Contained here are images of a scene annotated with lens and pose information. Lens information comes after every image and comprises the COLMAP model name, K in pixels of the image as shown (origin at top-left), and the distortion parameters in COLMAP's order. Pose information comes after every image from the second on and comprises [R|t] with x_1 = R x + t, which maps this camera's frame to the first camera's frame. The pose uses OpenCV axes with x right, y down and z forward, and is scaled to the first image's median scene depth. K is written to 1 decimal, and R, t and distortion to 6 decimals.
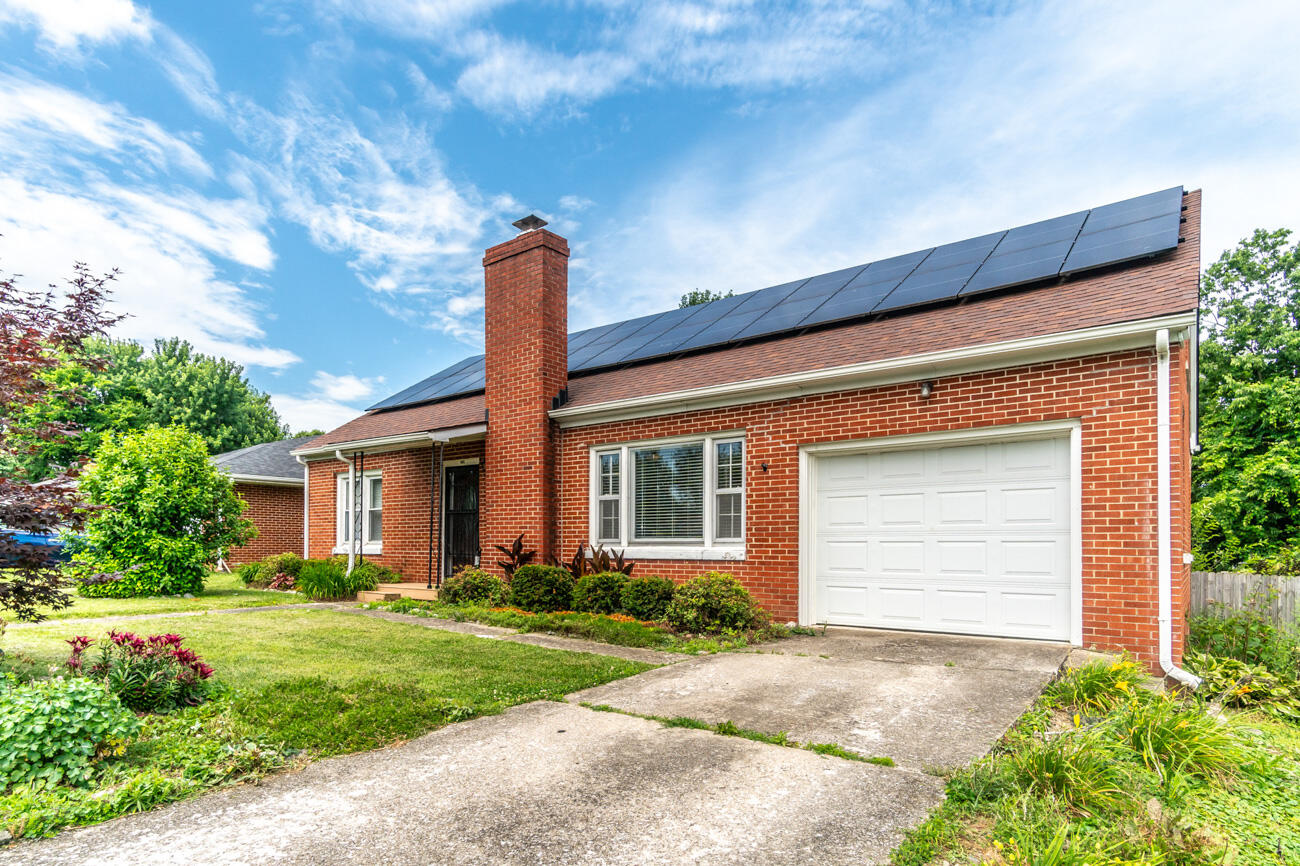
lens RADIAL K [[749.6, 0, 648.4], [0, 749.6, 545.1], [0, 0, 1]] dist [0.015000, -0.008917]
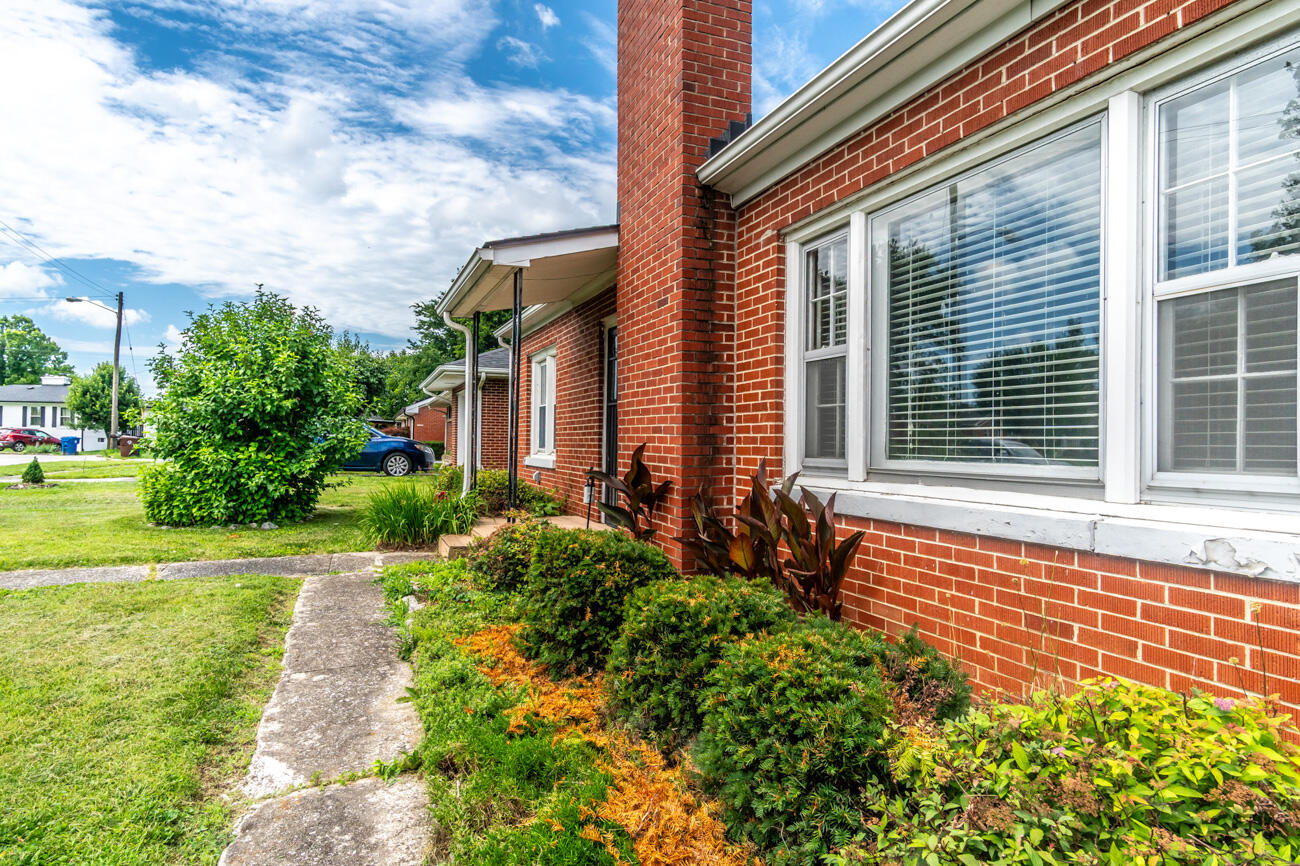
lens RADIAL K [[700.1, 0, 649.6], [0, 700.1, 435.7], [0, 0, 1]] dist [0.006199, 0.001630]
pose [[0.860787, 0.000140, -0.508966, 0.055540], [-0.005165, 0.999951, -0.008460, -0.016368], [0.508940, 0.009911, 0.860745, 0.628036]]
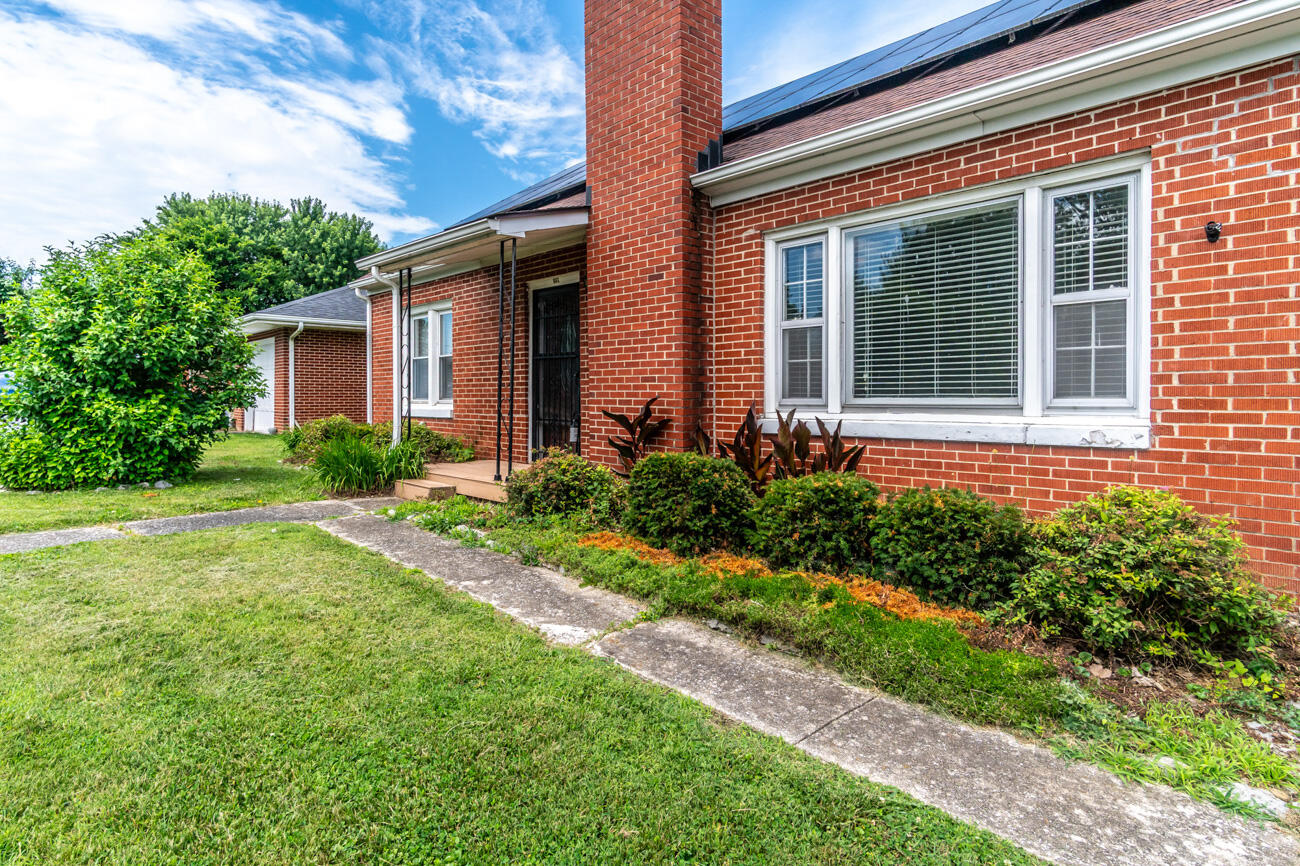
lens RADIAL K [[700.1, 0, 636.6], [0, 700.1, 402.2], [0, 0, 1]] dist [0.006199, 0.001630]
pose [[0.986434, -0.004089, -0.164108, -0.086668], [0.005848, 0.999930, 0.010240, -0.011347], [0.164055, -0.011061, 0.986389, 0.464060]]
